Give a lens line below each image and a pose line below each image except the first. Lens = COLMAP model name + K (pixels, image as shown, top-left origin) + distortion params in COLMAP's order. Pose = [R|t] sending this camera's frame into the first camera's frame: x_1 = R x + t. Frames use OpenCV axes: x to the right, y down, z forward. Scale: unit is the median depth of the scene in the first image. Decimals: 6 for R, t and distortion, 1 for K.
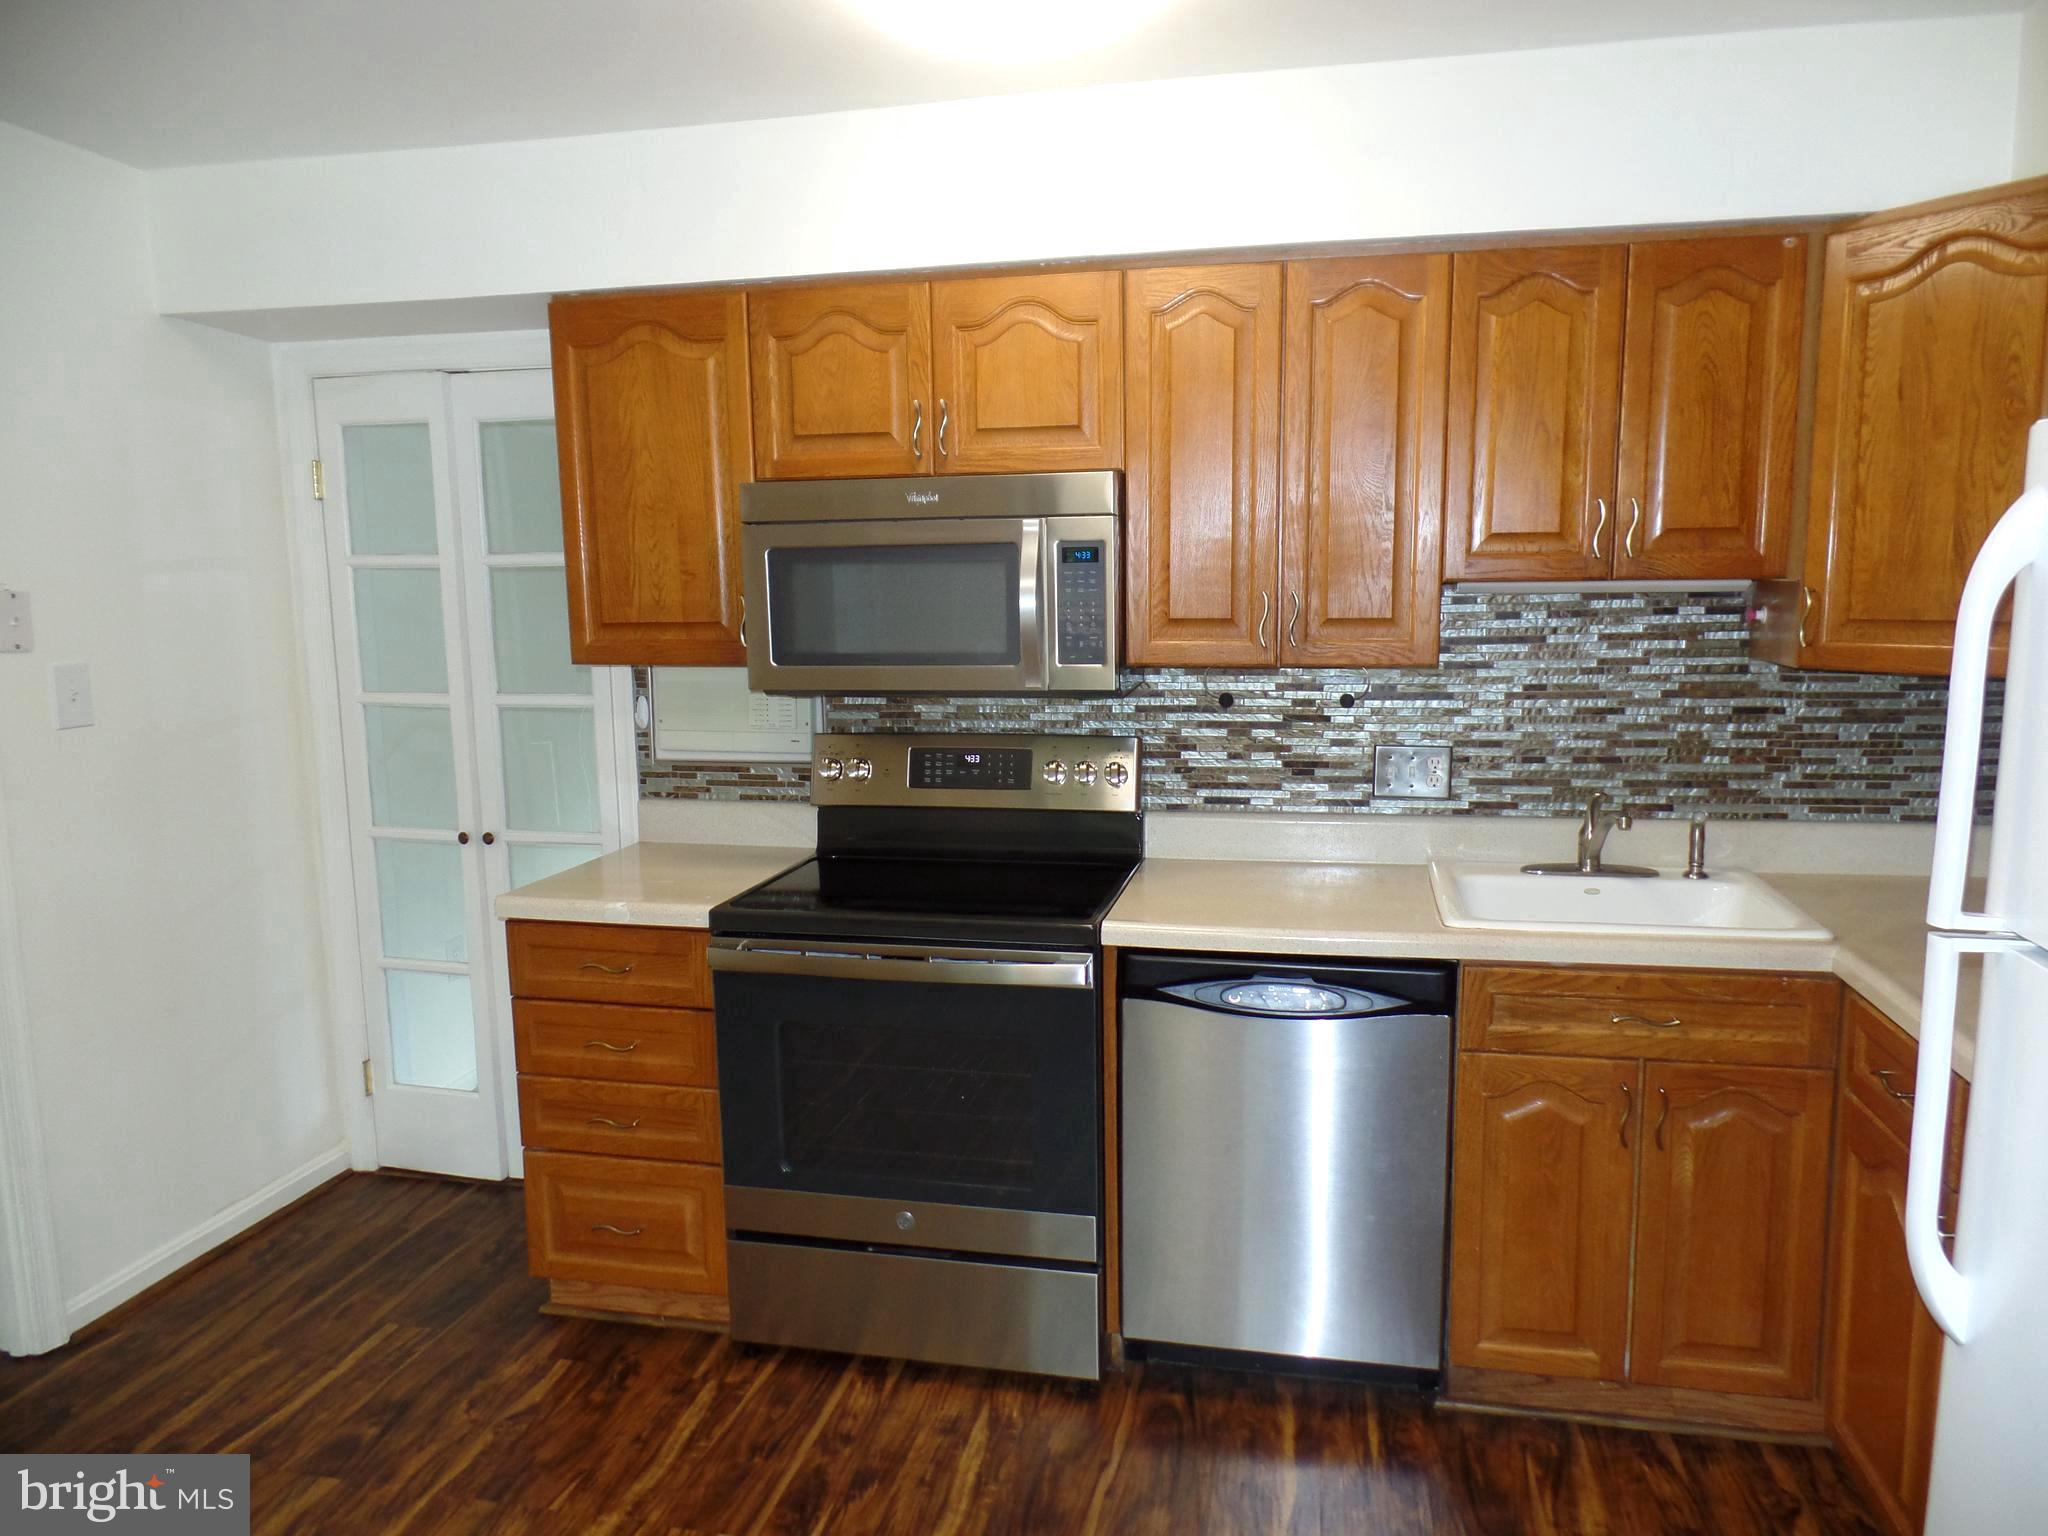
lens RADIAL K [[1403.0, 0, 1023.3], [0, 1403.0, 775.1], [0, 0, 1]] dist [-0.001896, -0.000011]
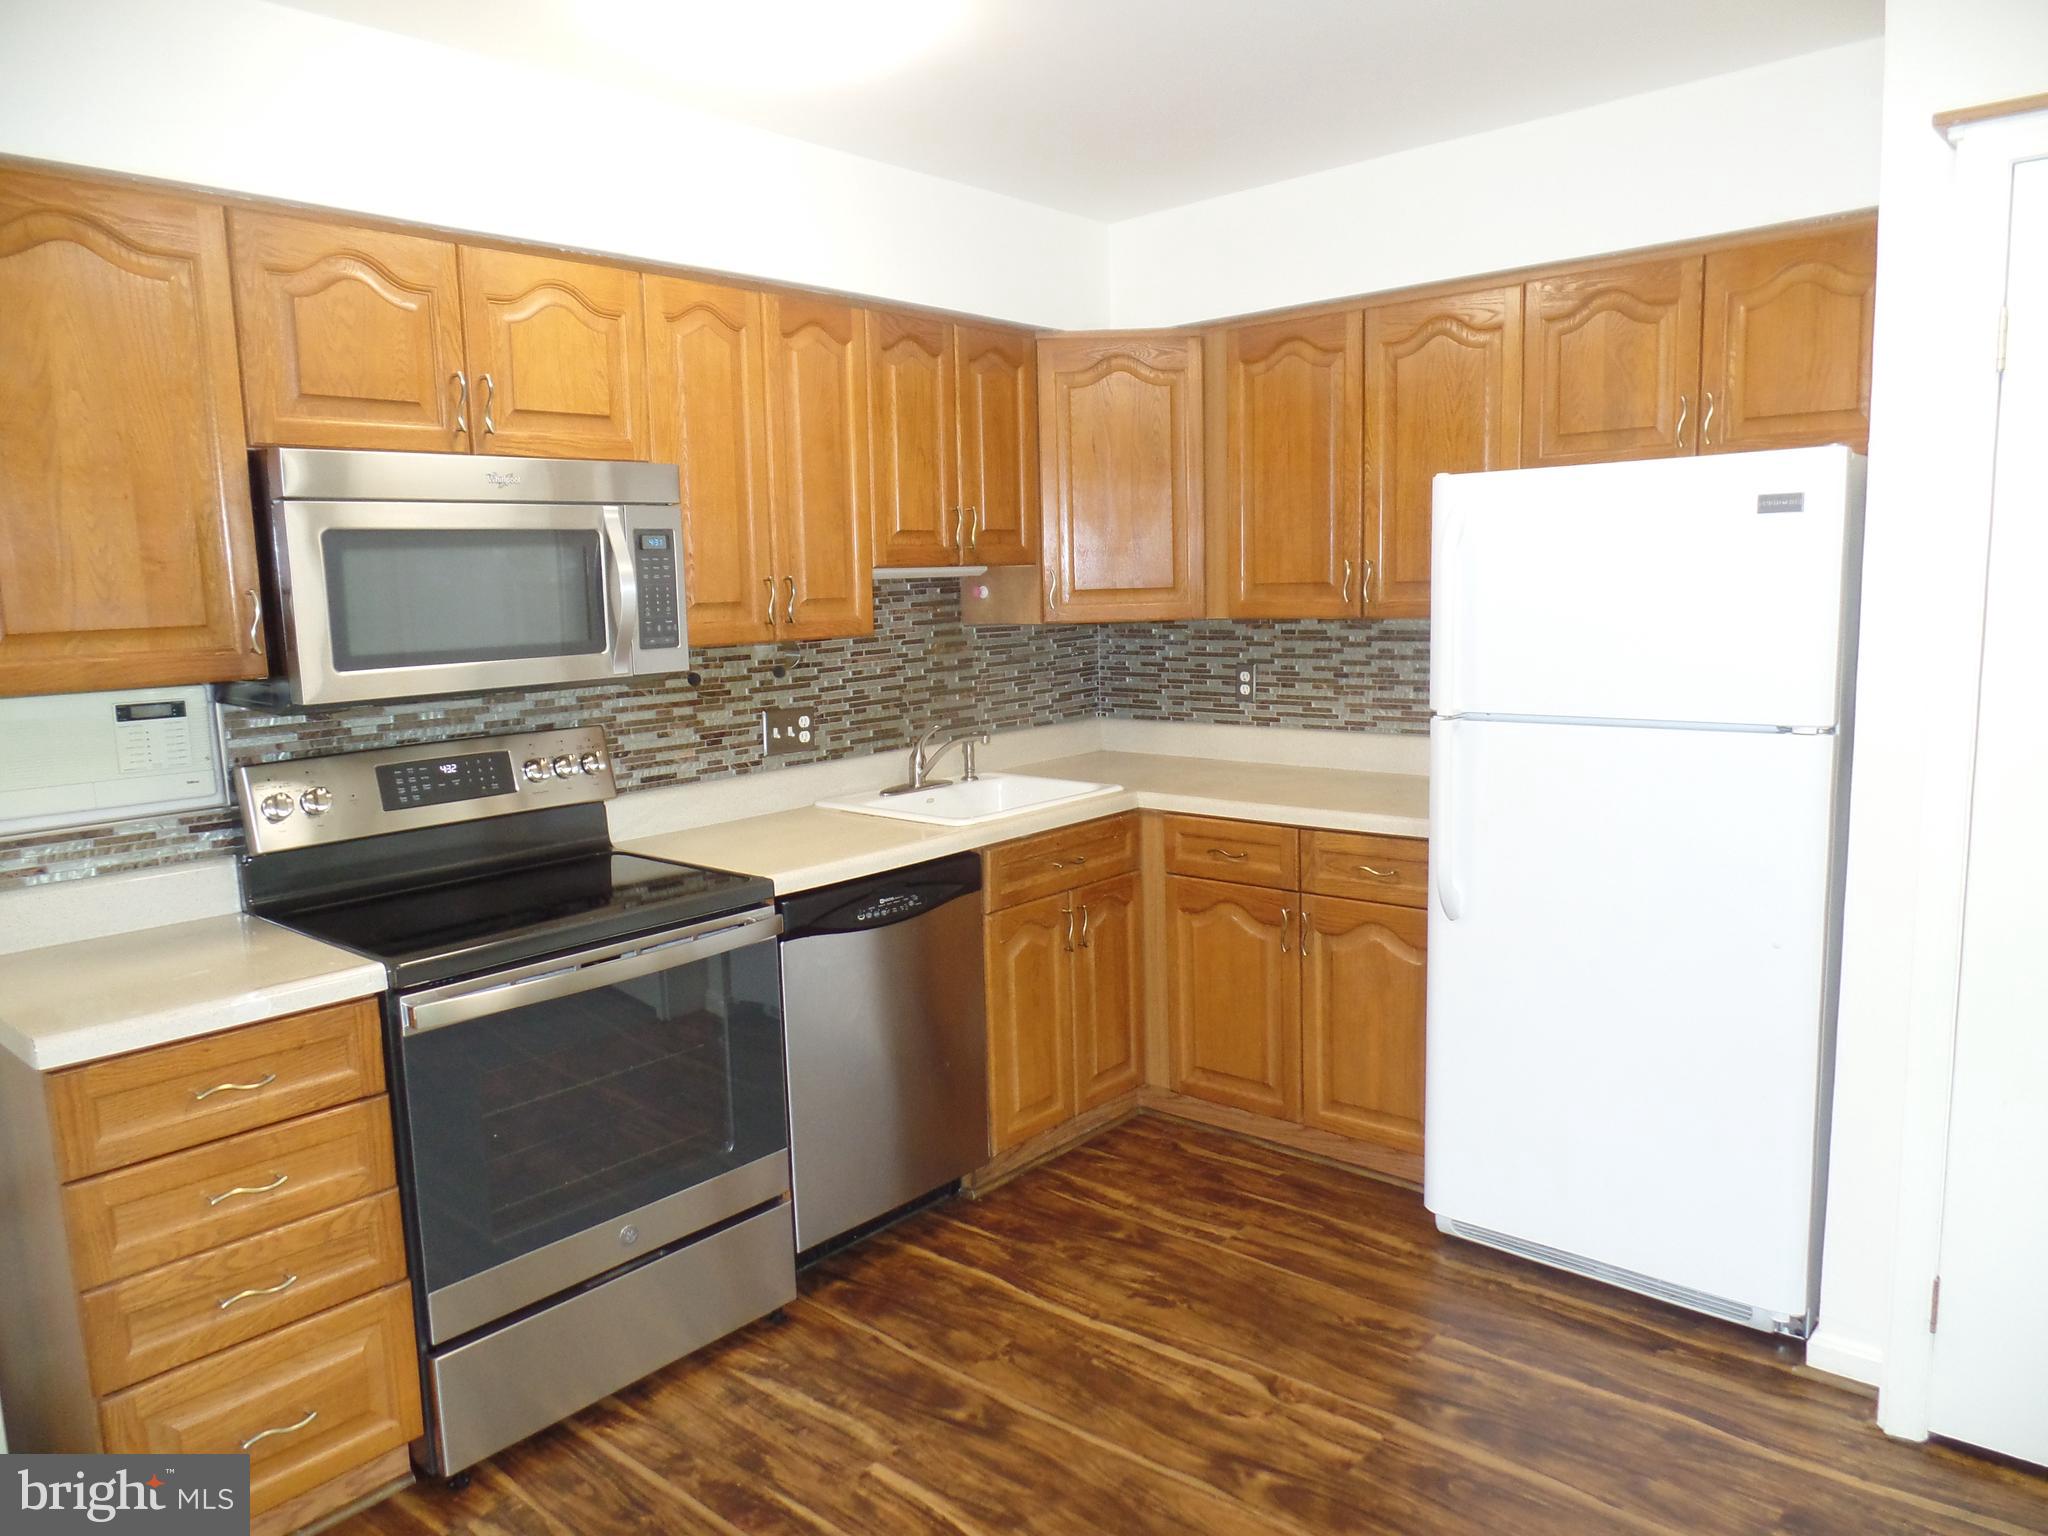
lens RADIAL K [[1403.0, 0, 1023.3], [0, 1403.0, 775.1], [0, 0, 1]] dist [-0.001896, -0.000011]
pose [[0.489241, -0.126336, 0.862950, -0.672373], [0.143584, 0.987619, 0.063185, -0.012125], [-0.860248, 0.092993, 0.501323, 0.237343]]
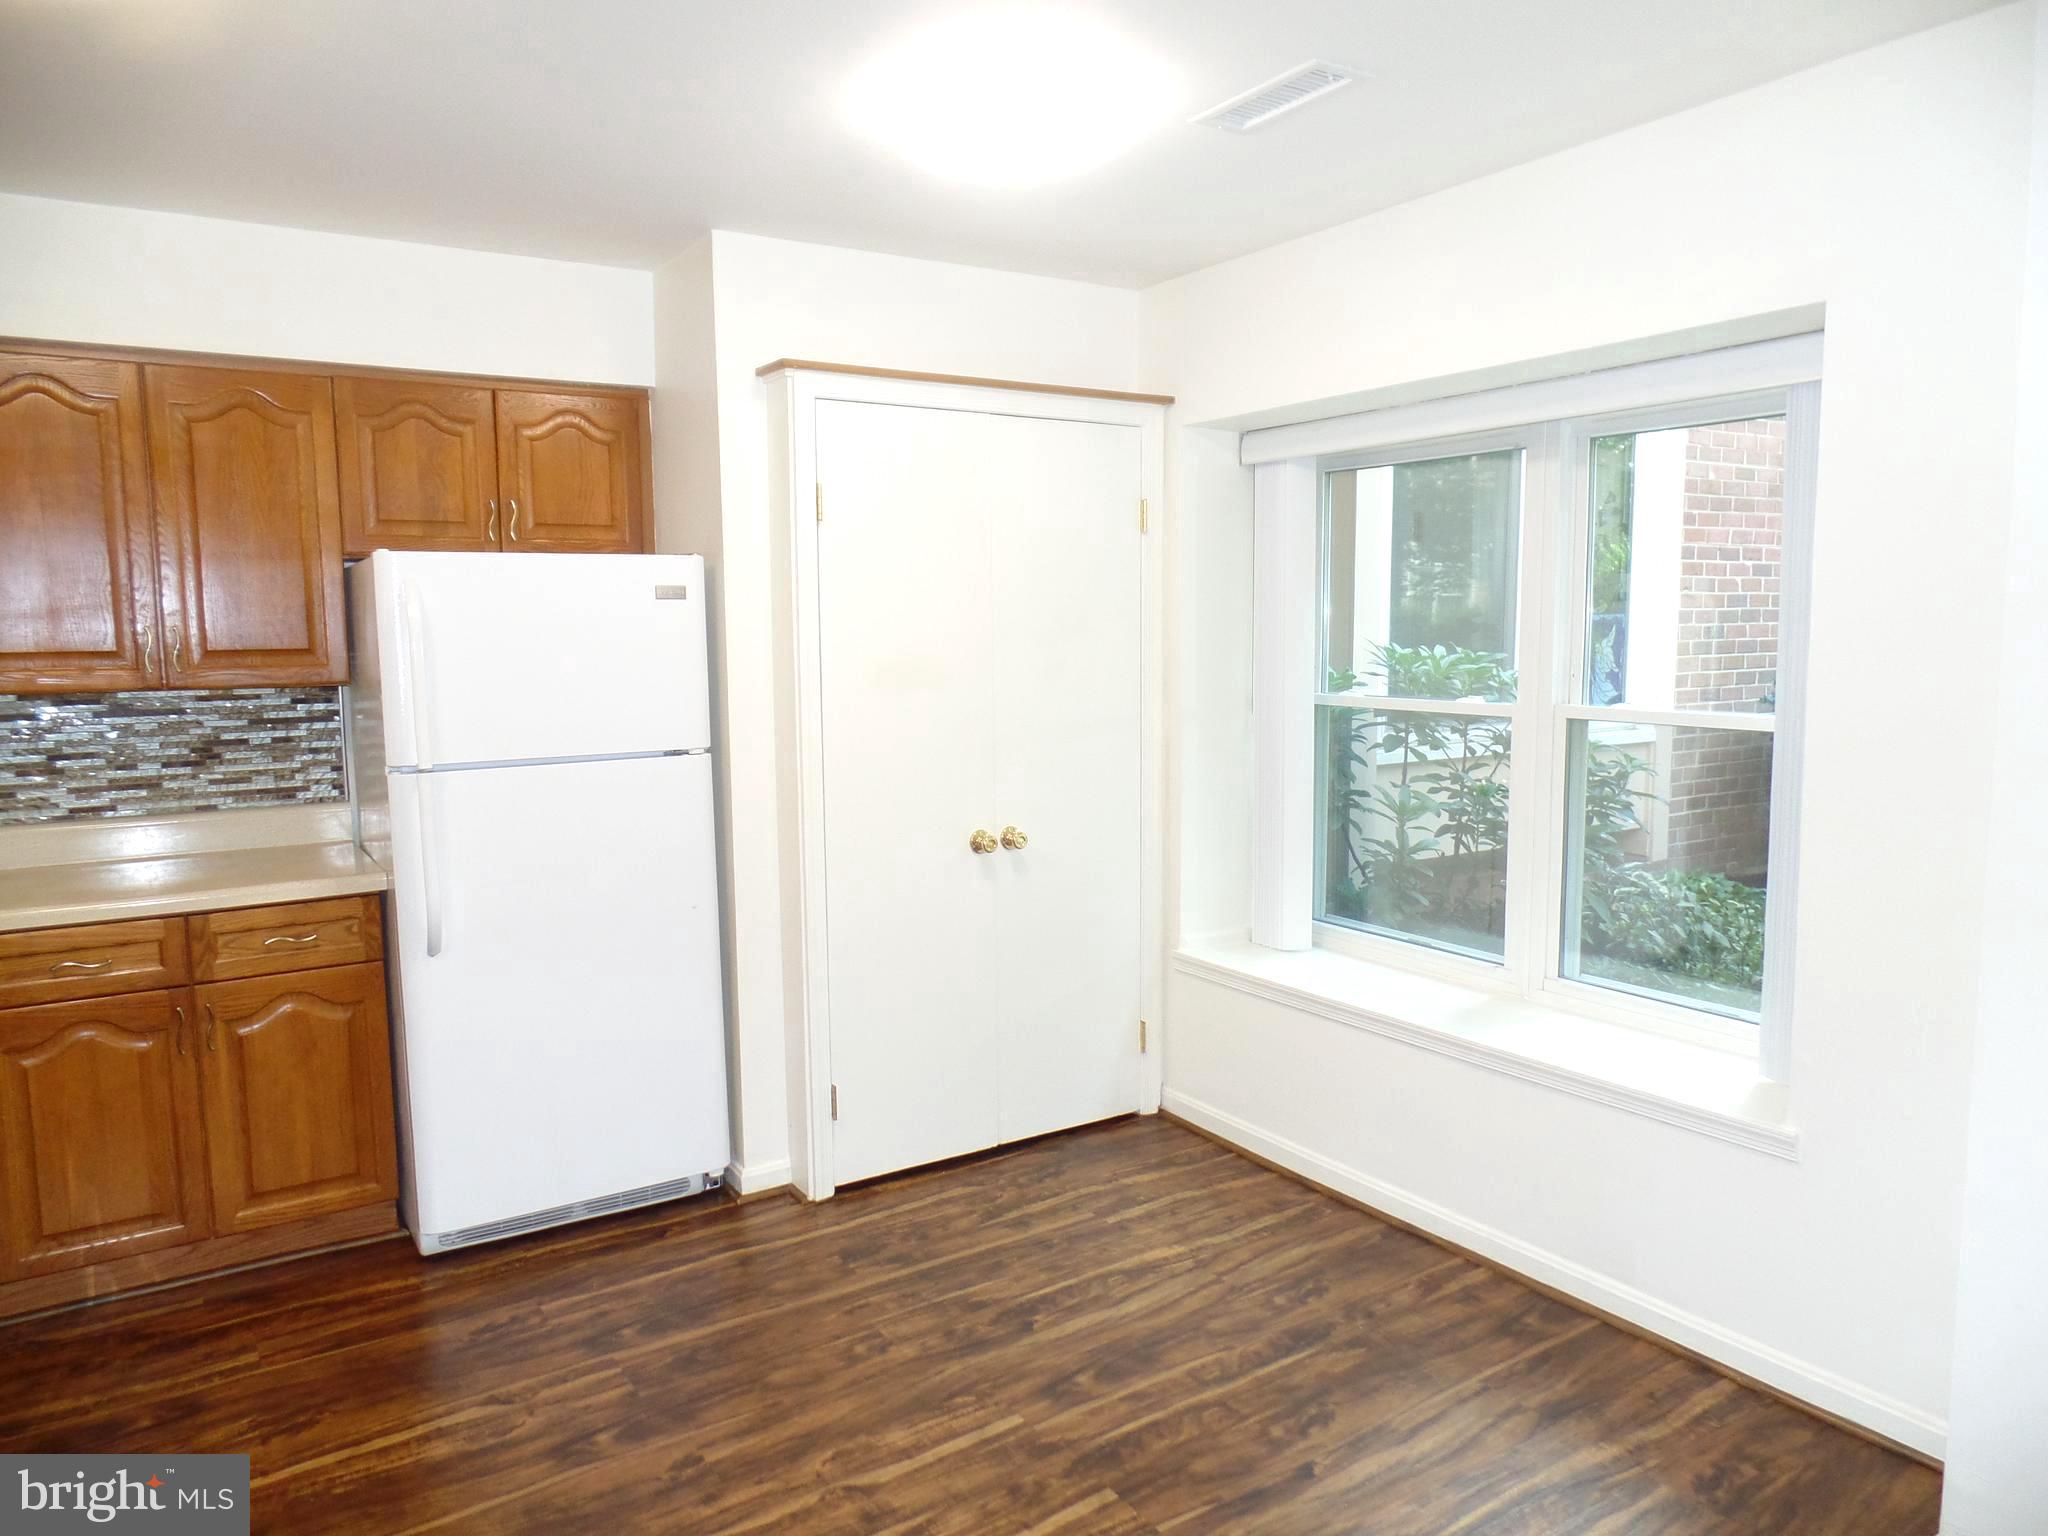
lens RADIAL K [[1413.9, 0, 1029.2], [0, 1413.9, 781.0], [0, 0, 1]] dist [-0.004600, 0.003657]
pose [[-0.708596, -0.060559, 0.703011, -0.766196], [0.113804, 0.973458, 0.198565, -0.101009], [-0.696376, 0.220708, -0.682897, 0.880386]]
